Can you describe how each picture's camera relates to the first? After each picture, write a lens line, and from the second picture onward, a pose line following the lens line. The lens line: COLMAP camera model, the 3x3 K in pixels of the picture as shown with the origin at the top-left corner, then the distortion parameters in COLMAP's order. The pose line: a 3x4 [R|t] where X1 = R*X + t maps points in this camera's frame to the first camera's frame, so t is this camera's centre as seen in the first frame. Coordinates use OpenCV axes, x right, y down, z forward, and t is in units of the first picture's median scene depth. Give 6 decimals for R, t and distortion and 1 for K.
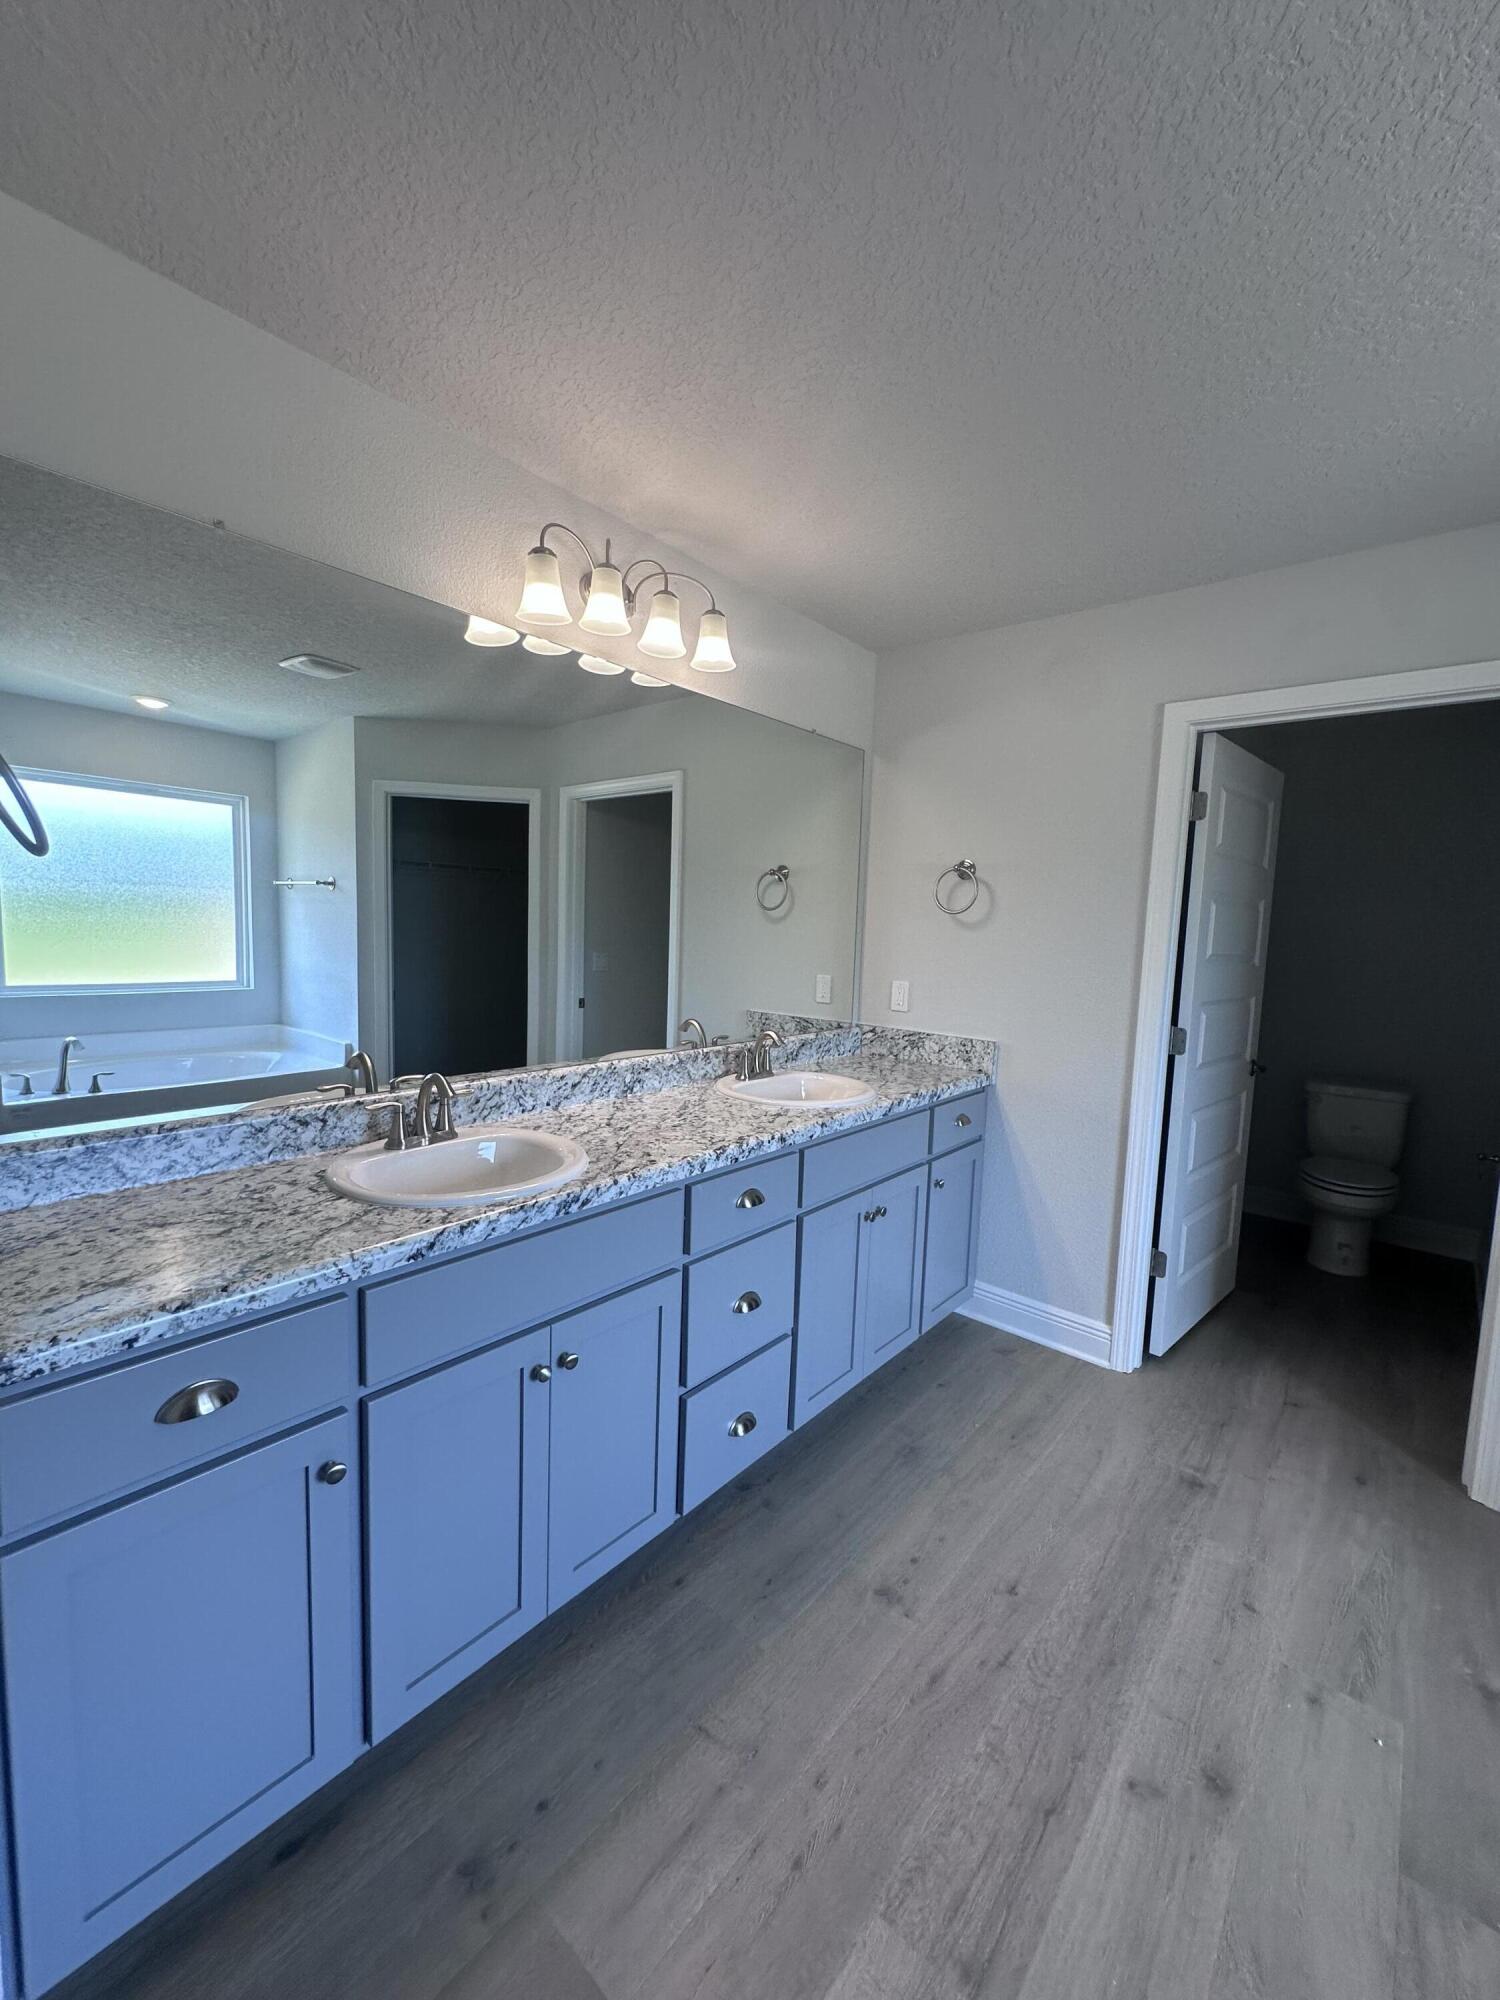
lens RADIAL K [[800.4, 0, 743.4], [0, 800.4, 1001.1], [0, 0, 1]] dist [-0.006884, 0.000408]
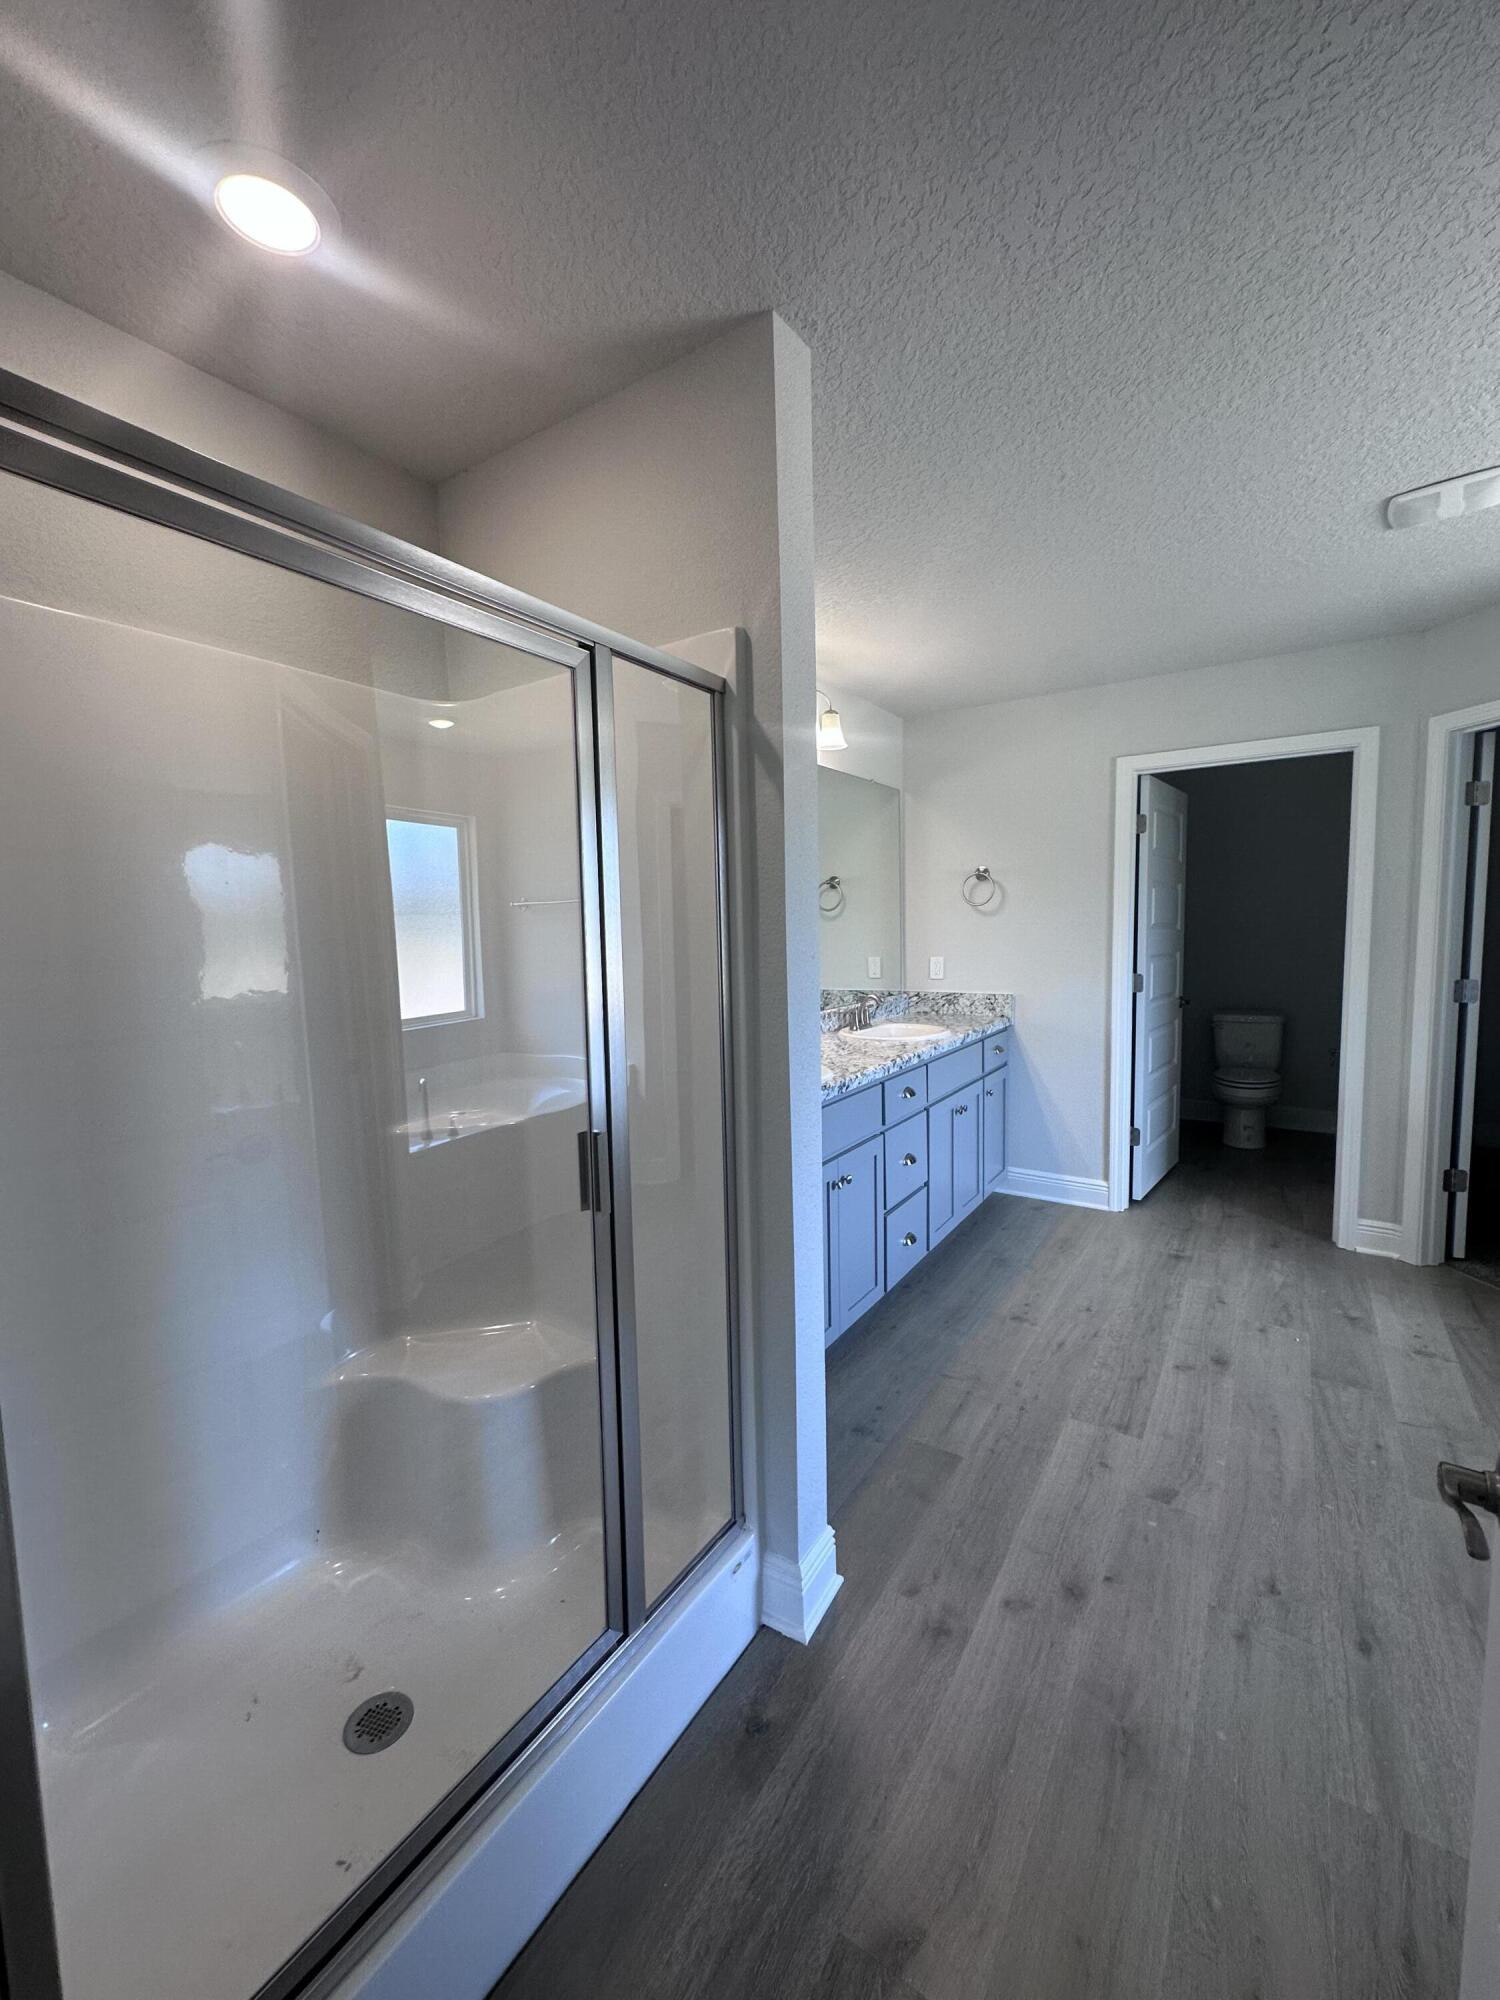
lens RADIAL K [[800.4, 0, 743.4], [0, 800.4, 1001.1], [0, 0, 1]] dist [-0.006884, 0.000408]
pose [[0.991554, -0.071287, 0.108348, -0.386630], [0.071486, 0.997440, 0.002054, 0.032105], [-0.108217, 0.005709, 0.994111, -0.441077]]
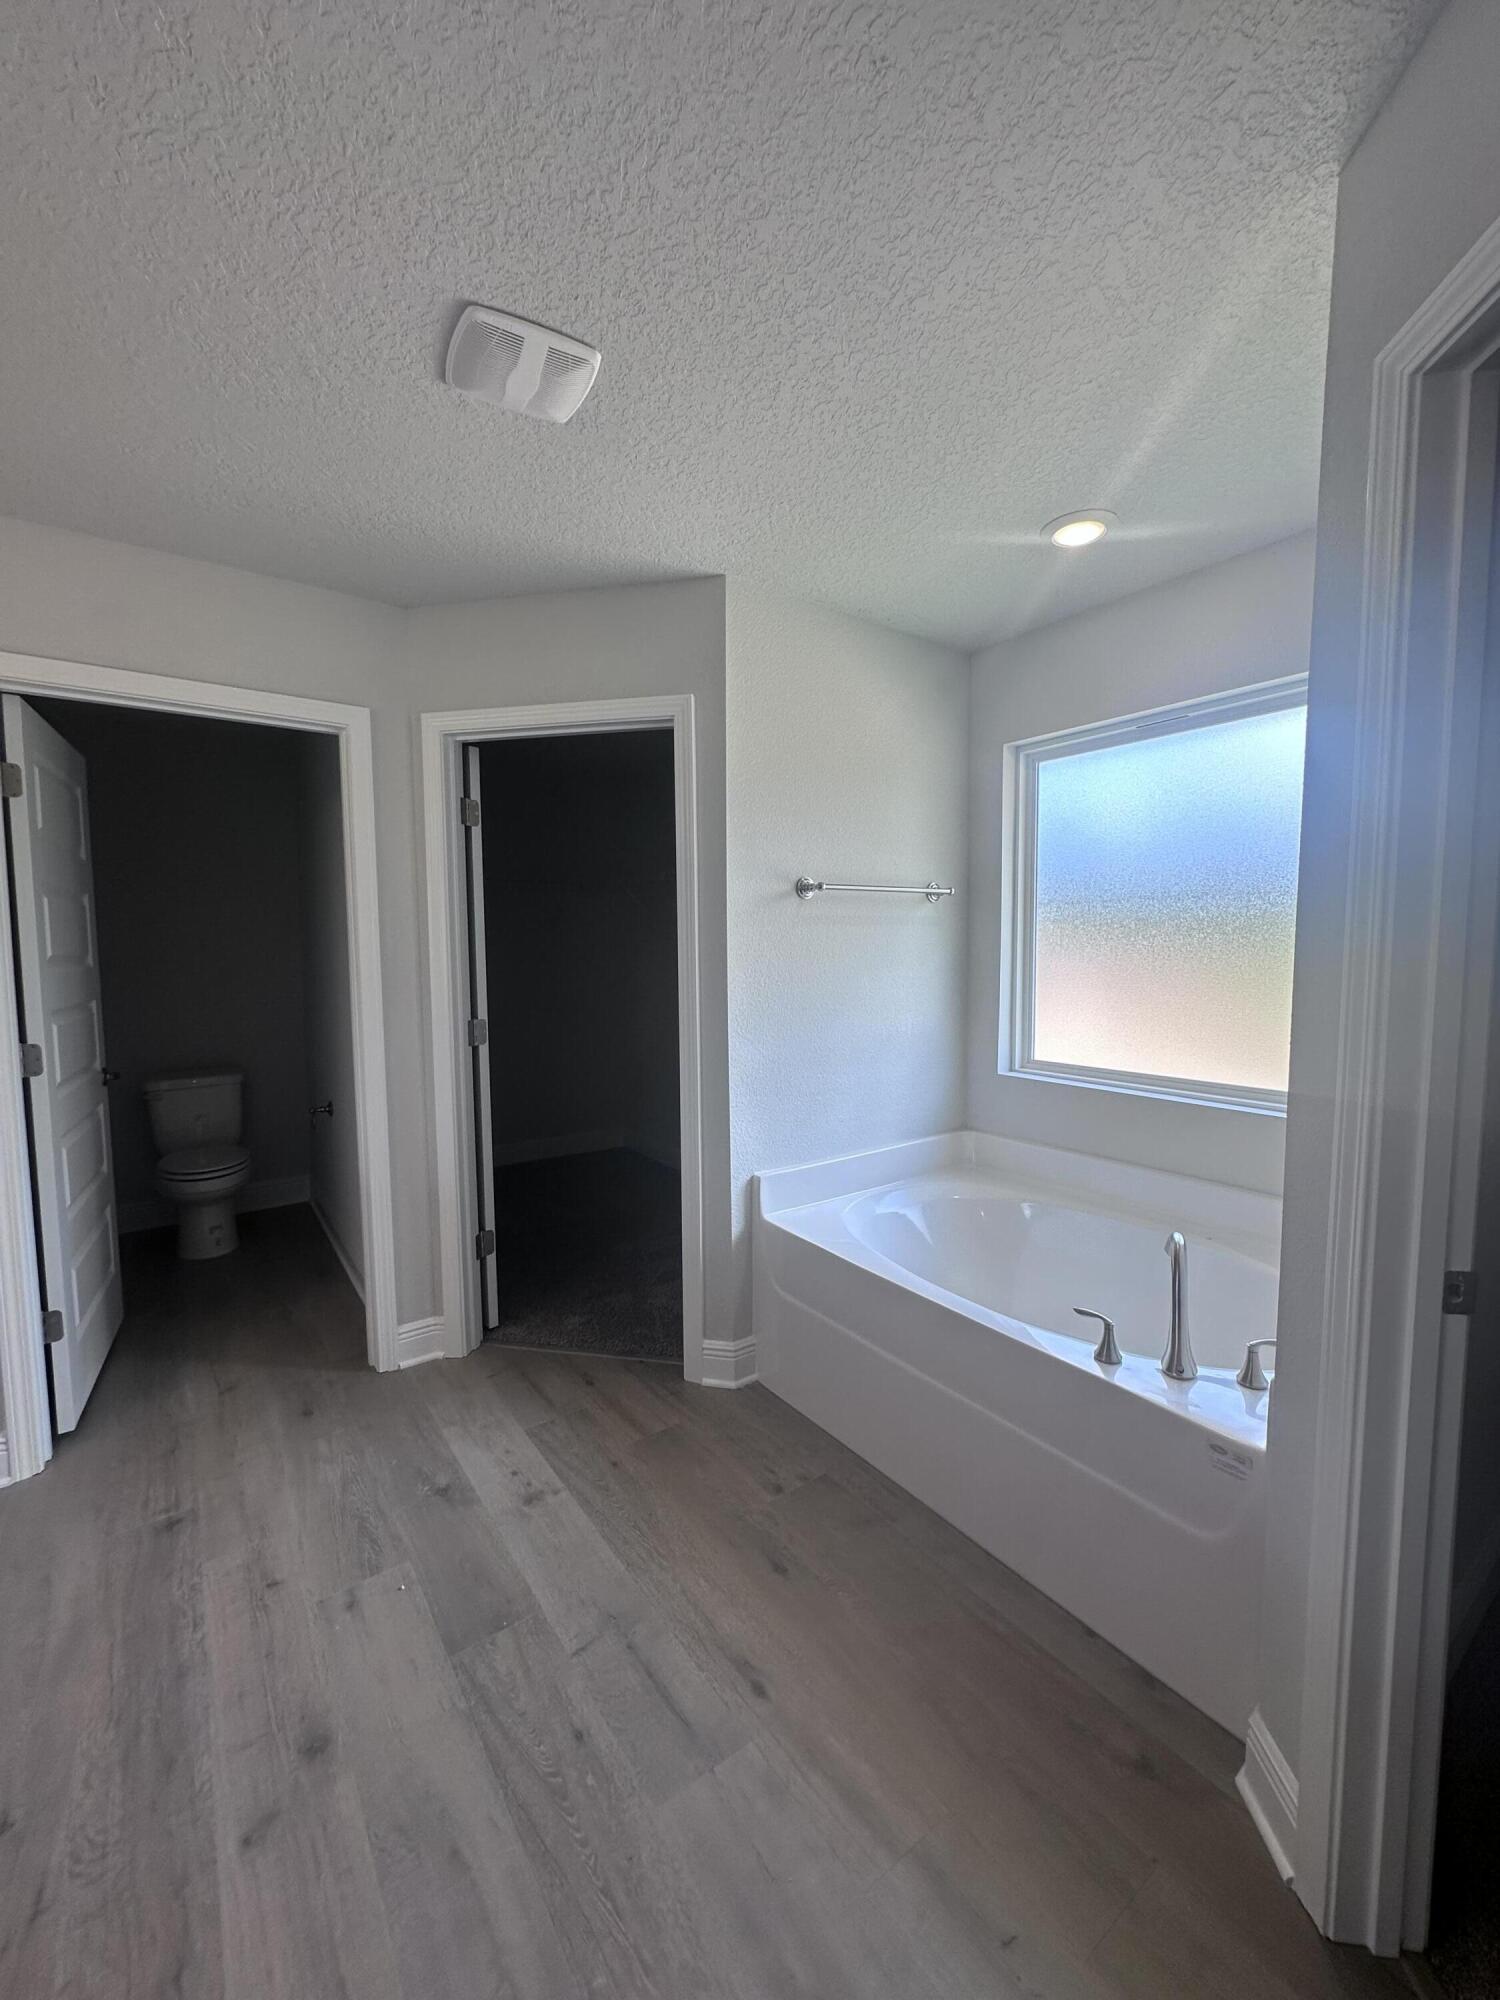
lens RADIAL K [[800.3, 0, 750.0], [0, 800.3, 1000.0], [0, 0, 1]] dist [-0.004322, 0.000407]
pose [[0.228315, -0.108498, 0.967523, -0.098982], [0.111031, 0.990189, 0.084839, 0.000563], [-0.967236, 0.088055, 0.238121, 0.072253]]
